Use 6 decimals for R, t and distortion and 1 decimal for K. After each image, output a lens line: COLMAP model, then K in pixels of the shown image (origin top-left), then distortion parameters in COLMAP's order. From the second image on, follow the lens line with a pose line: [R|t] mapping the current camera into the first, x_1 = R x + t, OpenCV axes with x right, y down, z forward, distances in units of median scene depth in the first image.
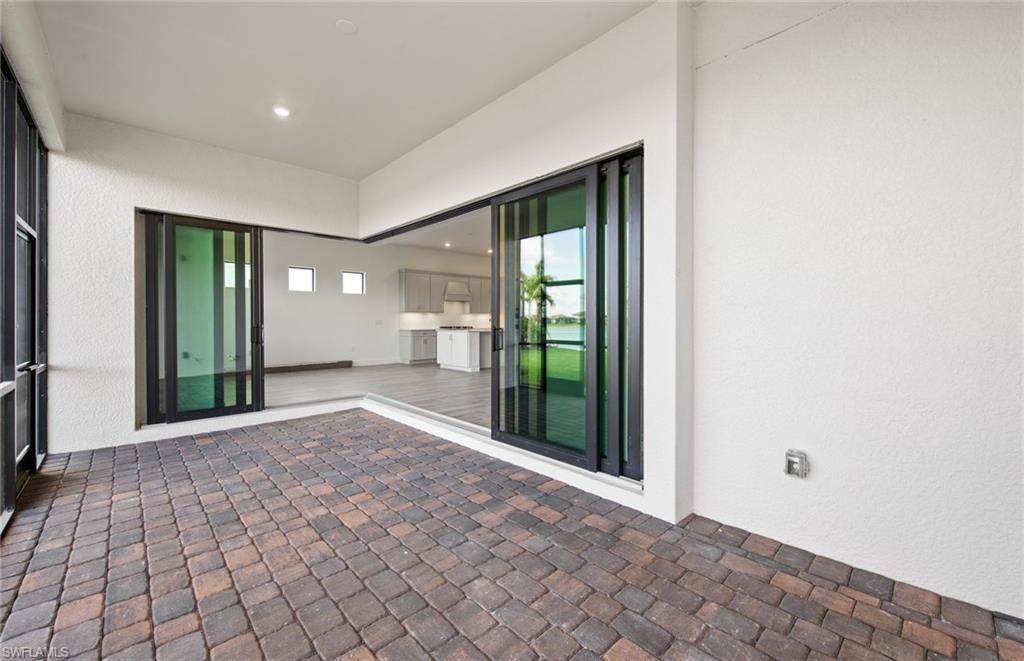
lens RADIAL K [[412.2, 0, 512.0], [0, 412.2, 330.5], [0, 0, 1]] dist [-0.002476, -0.000604]
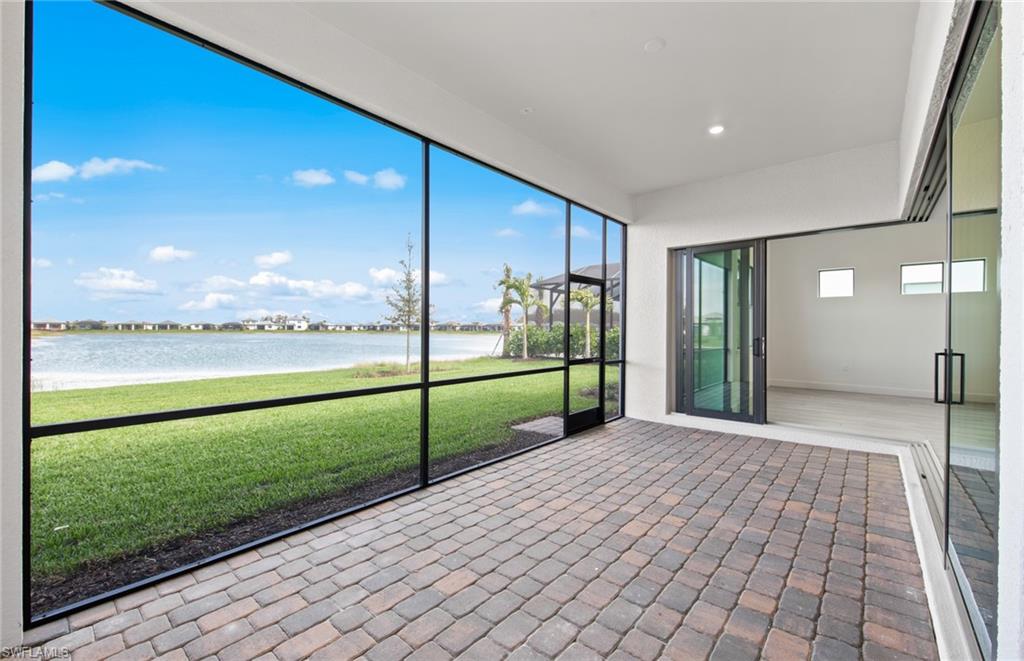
lens RADIAL K [[415.8, 0, 512.0], [0, 415.8, 330.5], [0, 0, 1]] dist [-0.000383, -0.000145]
pose [[0.102514, 0.004295, -0.994722, 0.497551], [-0.025409, 0.999676, 0.001698, -0.023954], [0.994407, 0.025100, 0.102590, 0.468716]]
